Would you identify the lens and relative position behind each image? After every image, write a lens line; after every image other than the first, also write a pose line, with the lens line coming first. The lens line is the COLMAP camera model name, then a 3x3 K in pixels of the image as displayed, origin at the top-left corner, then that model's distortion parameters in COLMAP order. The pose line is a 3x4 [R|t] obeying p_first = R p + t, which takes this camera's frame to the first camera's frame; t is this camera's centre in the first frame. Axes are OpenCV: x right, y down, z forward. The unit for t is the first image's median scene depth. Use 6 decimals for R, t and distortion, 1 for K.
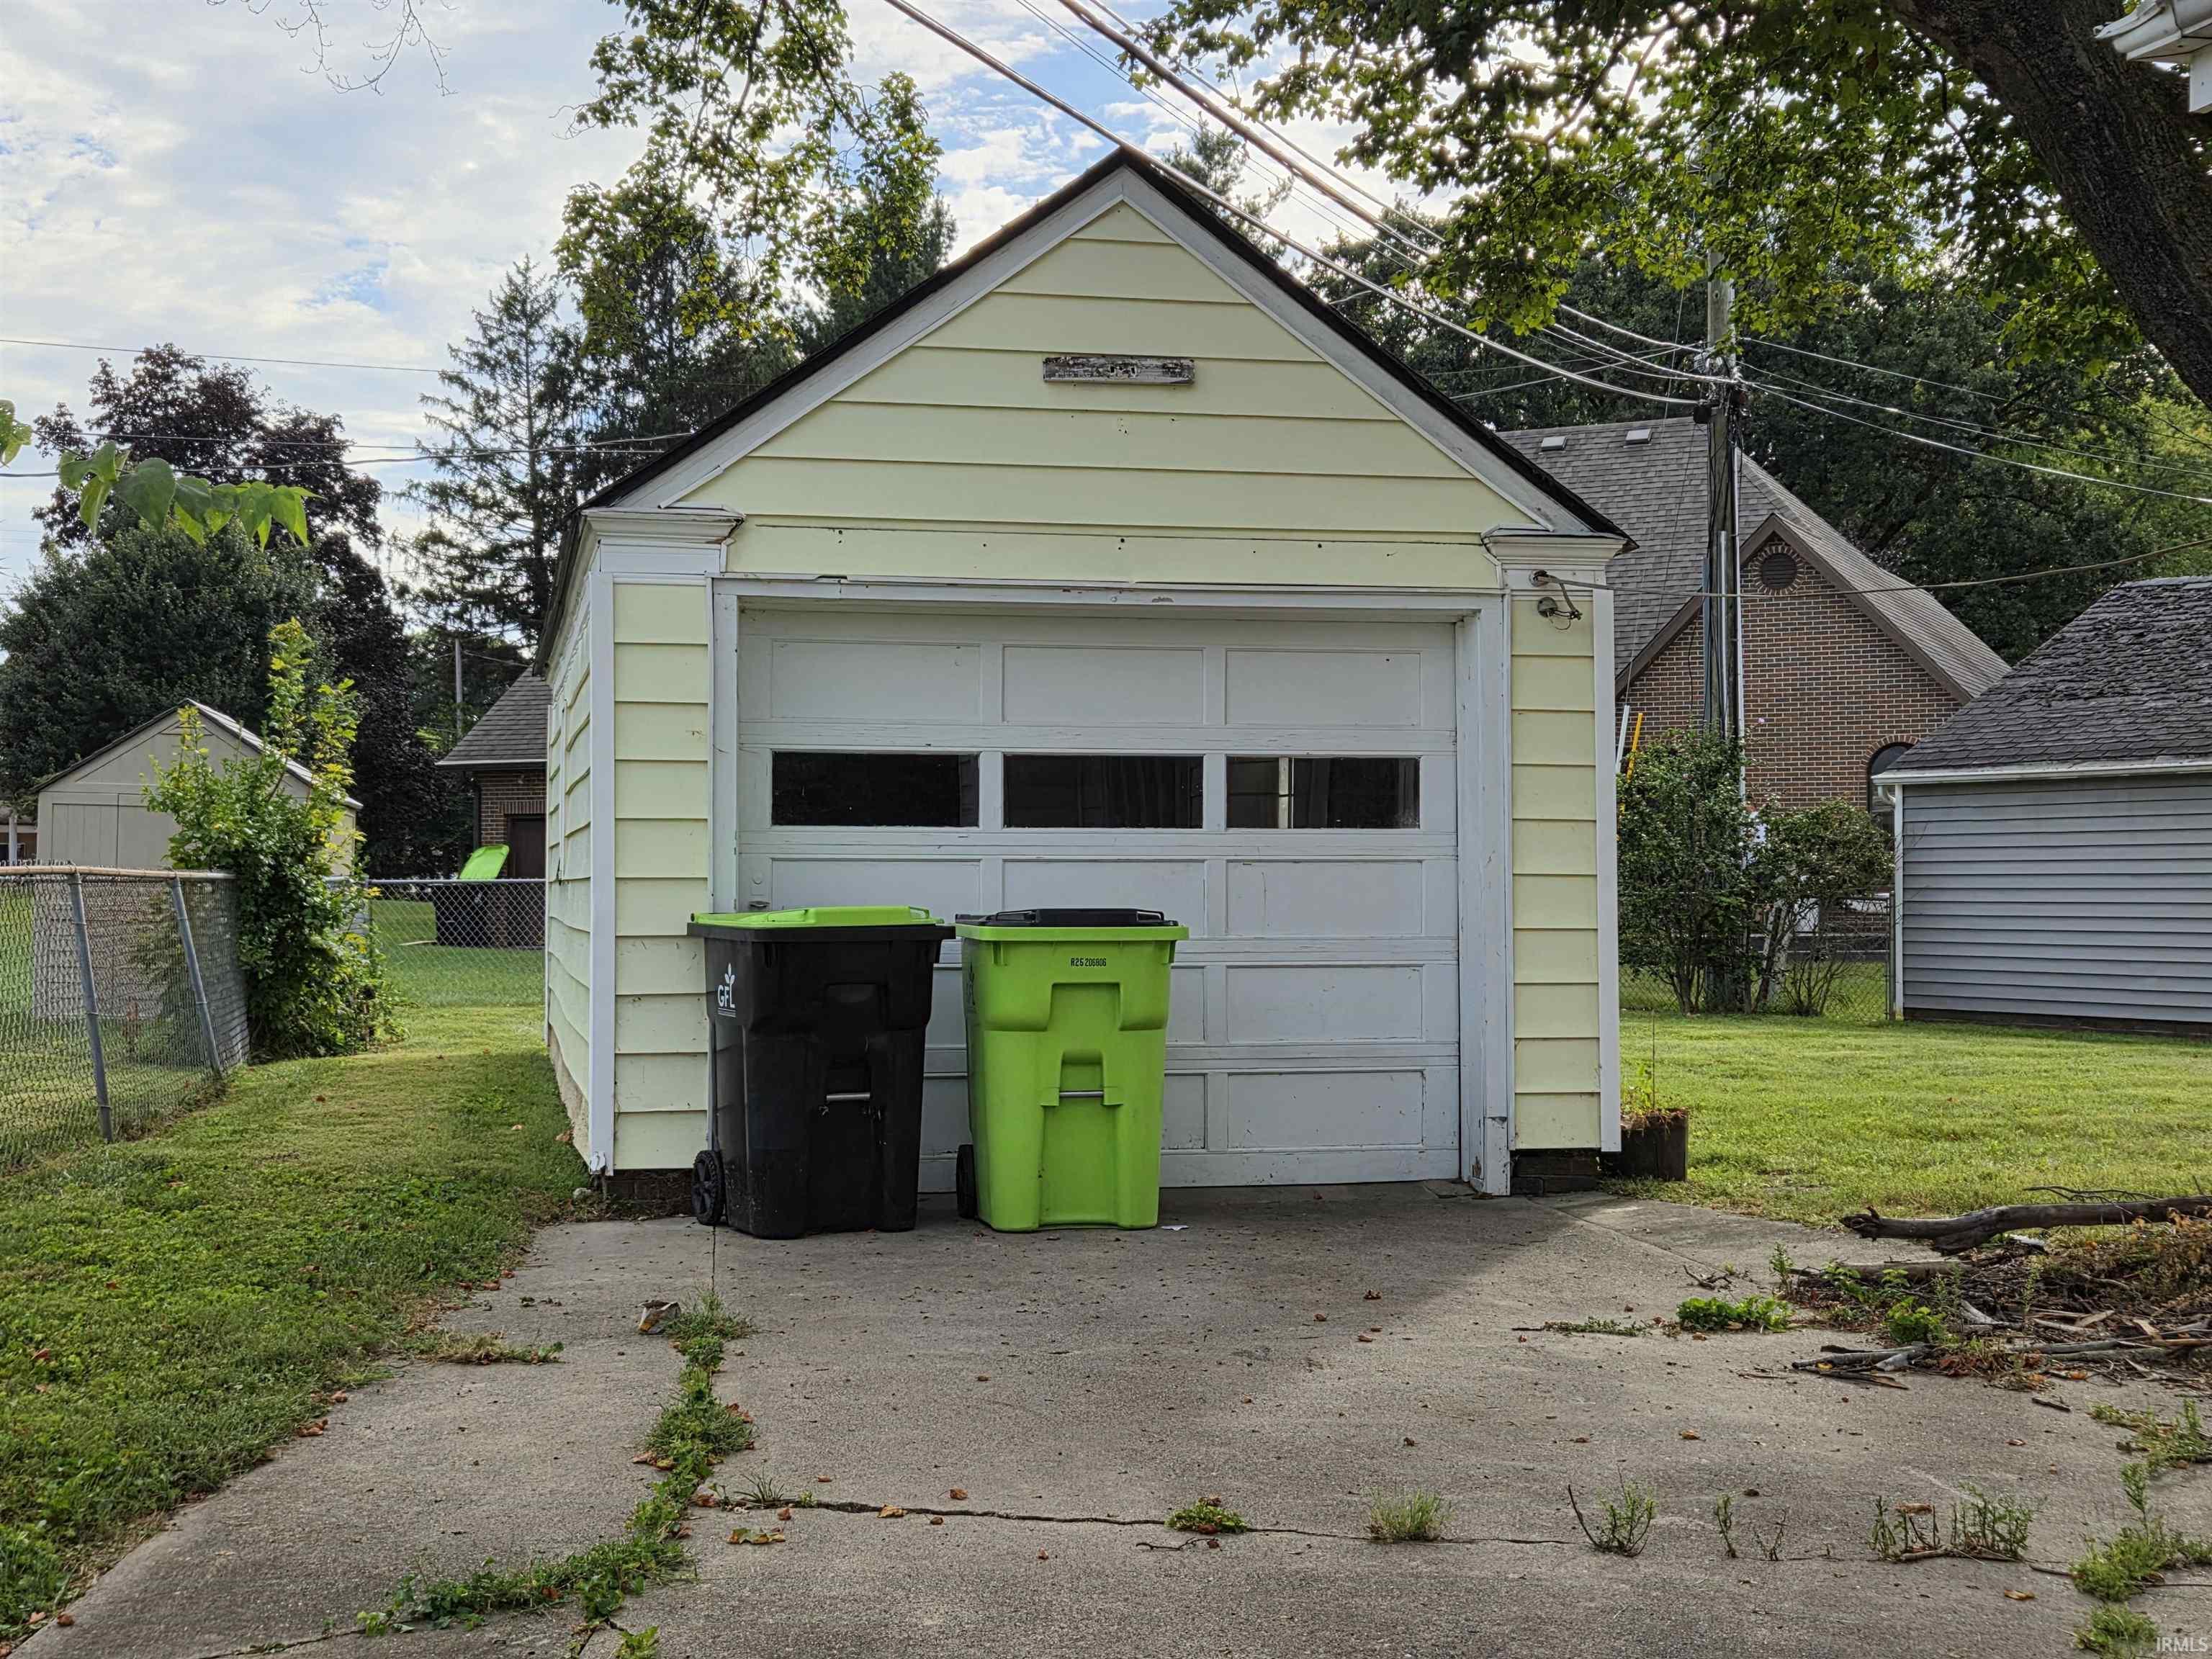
lens RADIAL K [[2848.4, 0, 1106.0], [0, 2848.4, 829.5], [0, 0, 1]] dist [0.026852, 0.002931]
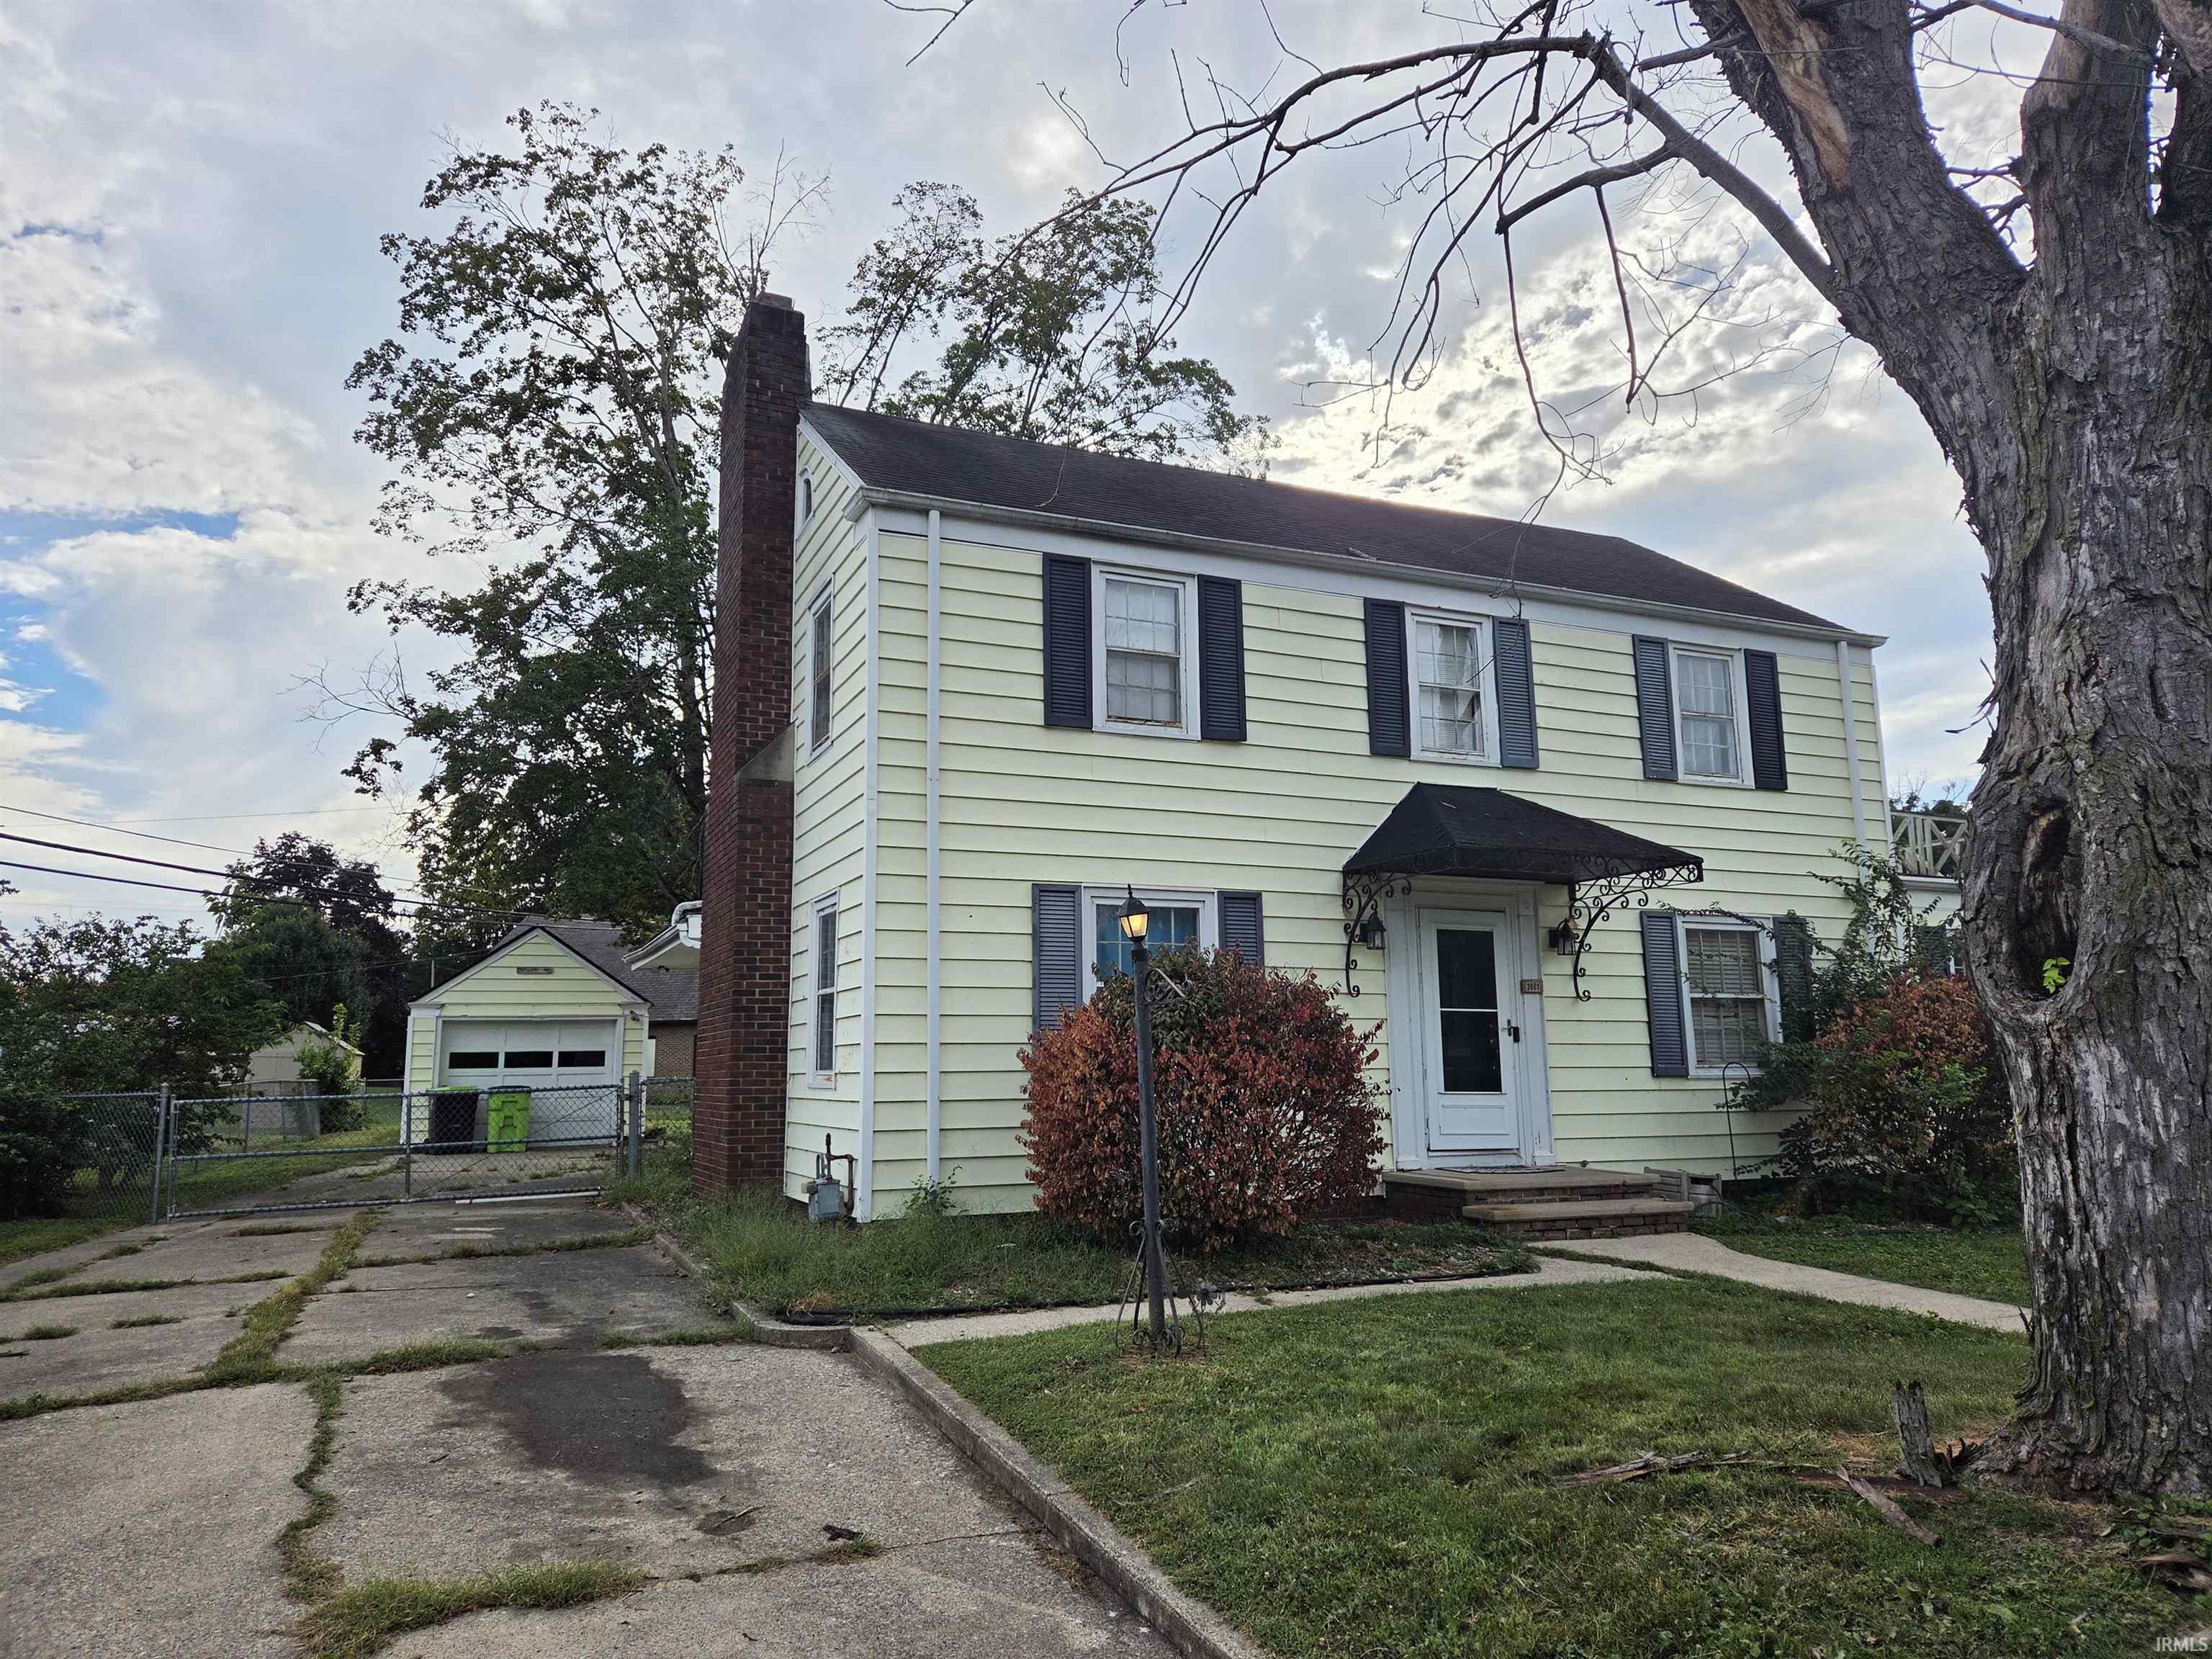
lens RADIAL K [[1518.4, 0, 1106.0], [0, 1518.4, 829.5], [0, 0, 1]] dist [0.043077, -0.002768]
pose [[0.983893, 0.018081, 0.177844, 0.468192], [0.006156, 0.990855, -0.134793, -0.043219], [-0.178655, 0.133717, 0.974783, -1.621870]]
